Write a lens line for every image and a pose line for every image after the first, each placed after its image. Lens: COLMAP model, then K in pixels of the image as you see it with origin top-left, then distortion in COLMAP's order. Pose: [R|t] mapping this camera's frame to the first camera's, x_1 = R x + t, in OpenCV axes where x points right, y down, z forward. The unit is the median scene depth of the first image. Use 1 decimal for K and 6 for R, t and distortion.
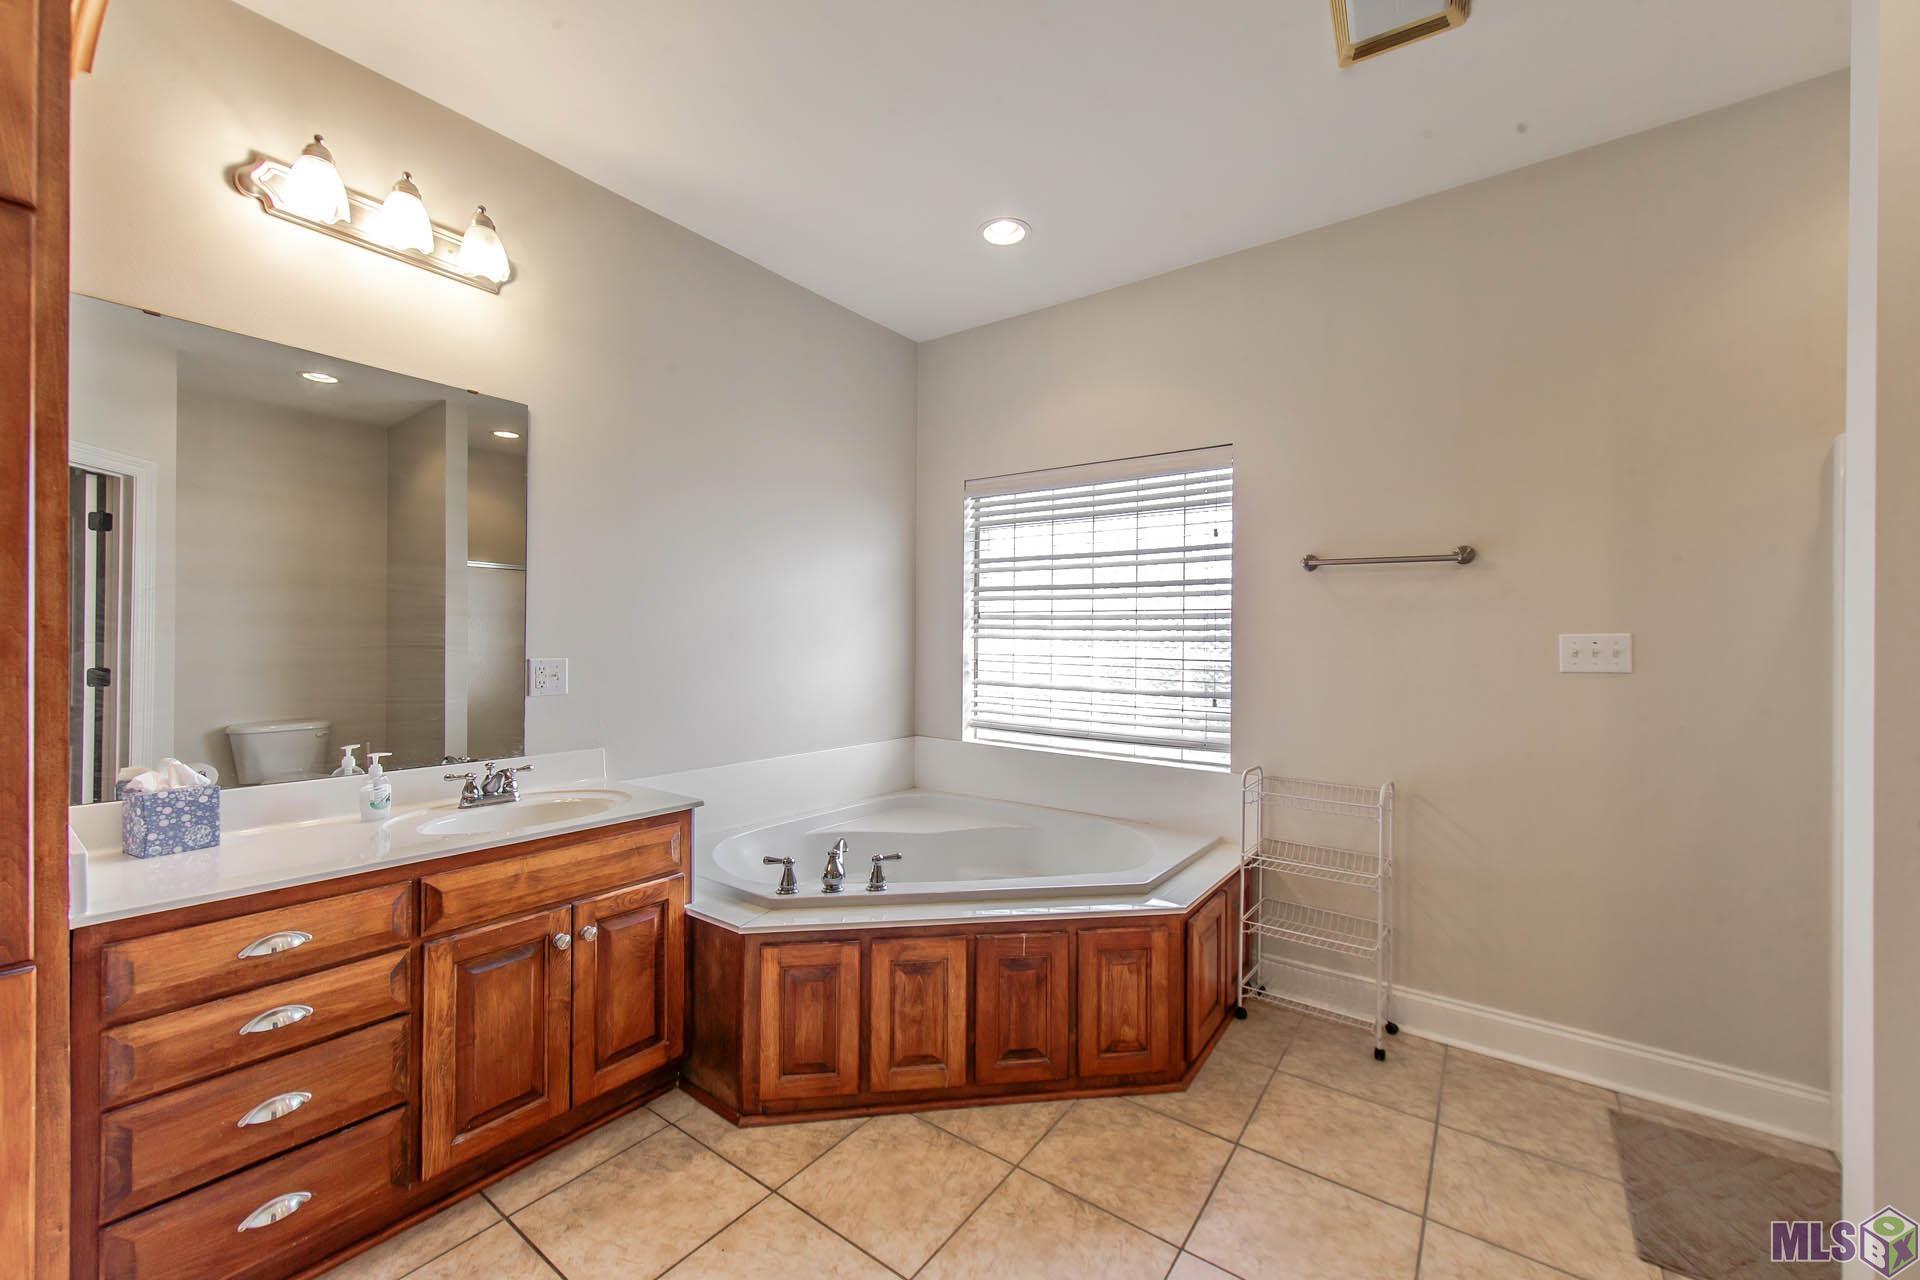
lens RADIAL K [[752.4, 0, 961.8], [0, 752.4, 630.5], [0, 0, 1]] dist [0.011486, -0.000444]
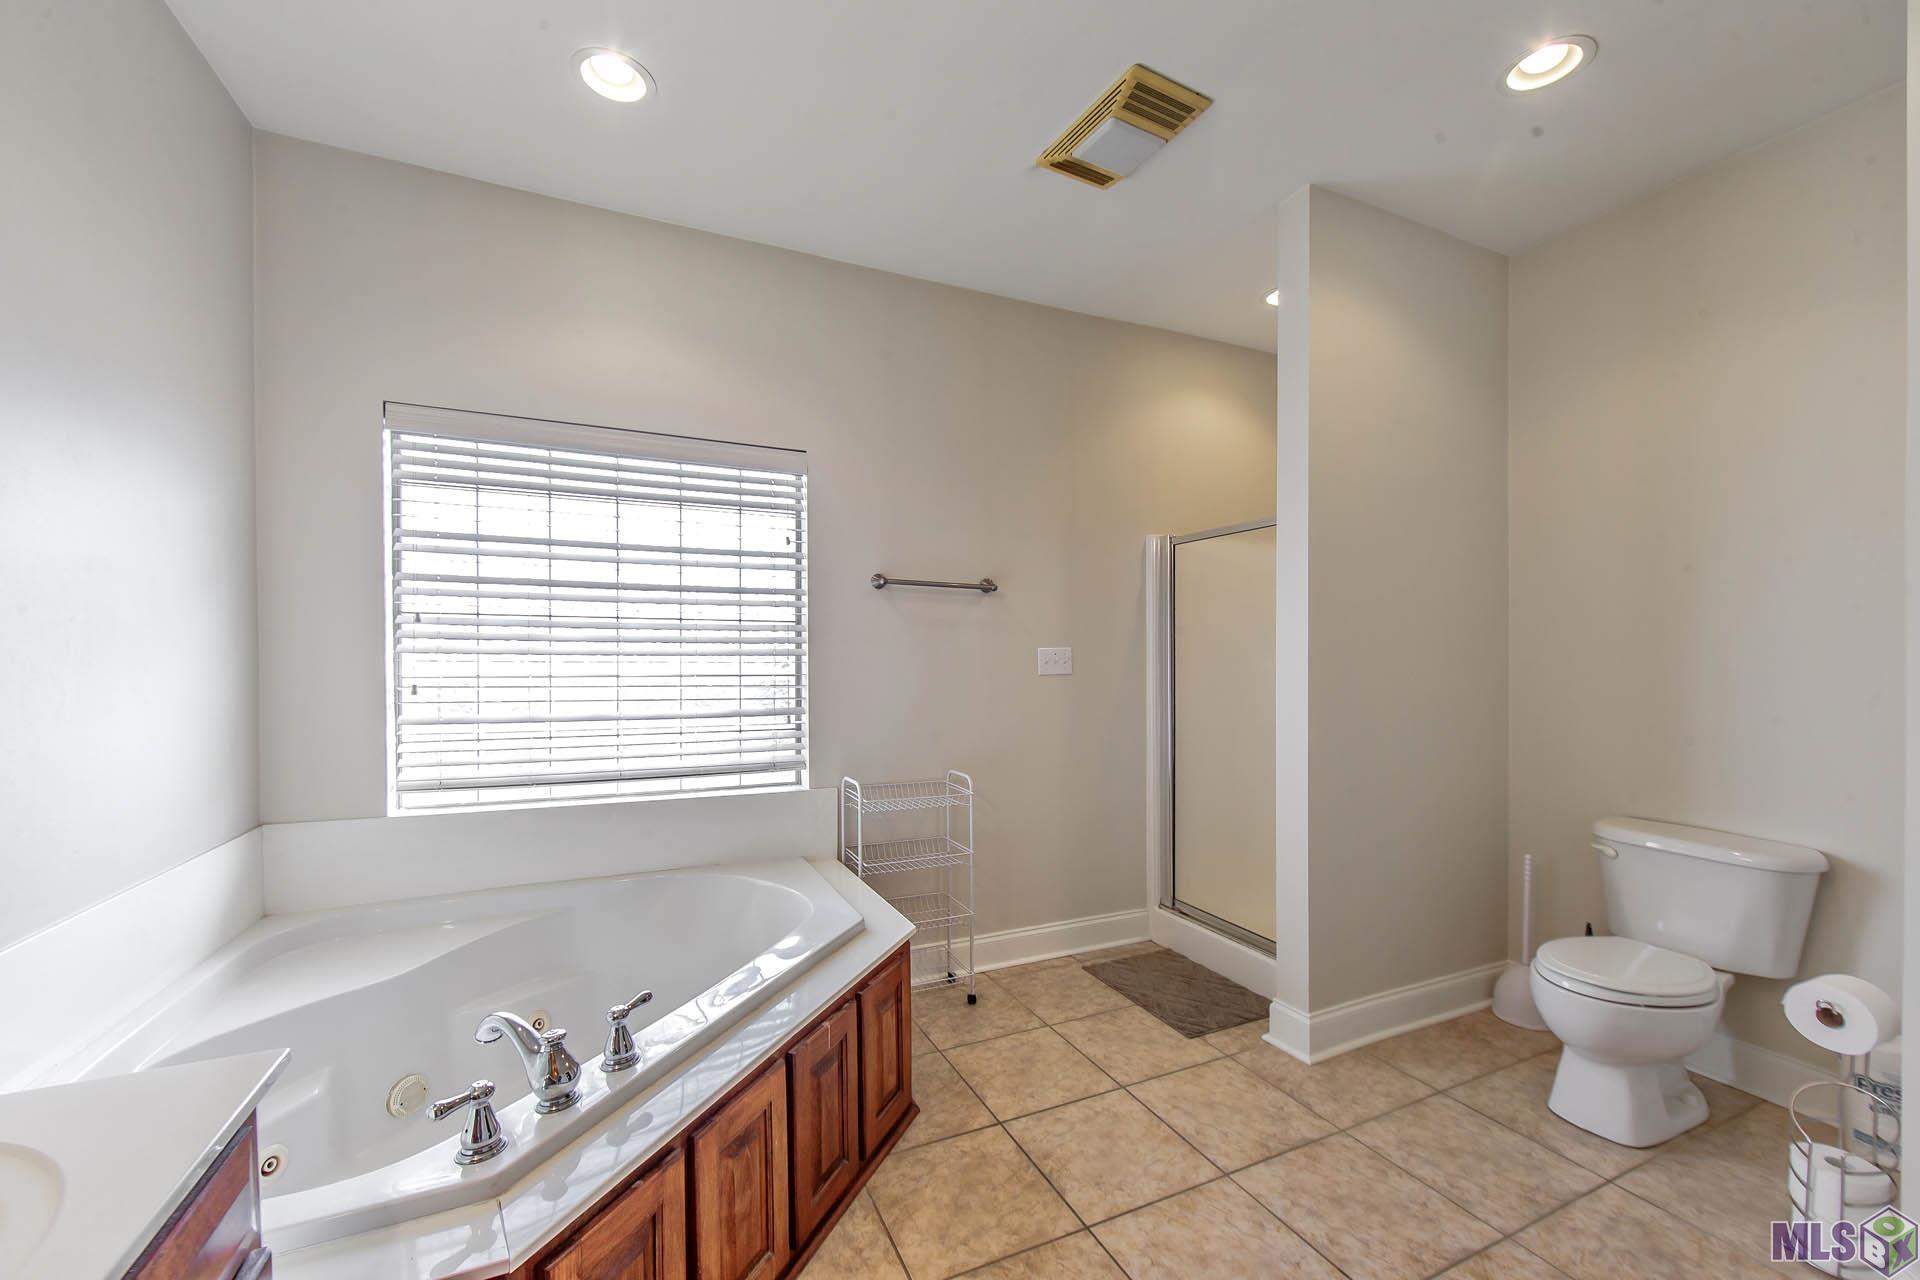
lens RADIAL K [[752.4, 0, 963.2], [0, 752.4, 654.9], [0, 0, 1]] dist [0.011486, -0.000444]
pose [[0.495977, -0.012461, 0.868246, -0.379250], [-0.008580, 0.999778, 0.019250, -0.006302], [-0.868293, -0.016997, 0.495760, 0.336284]]
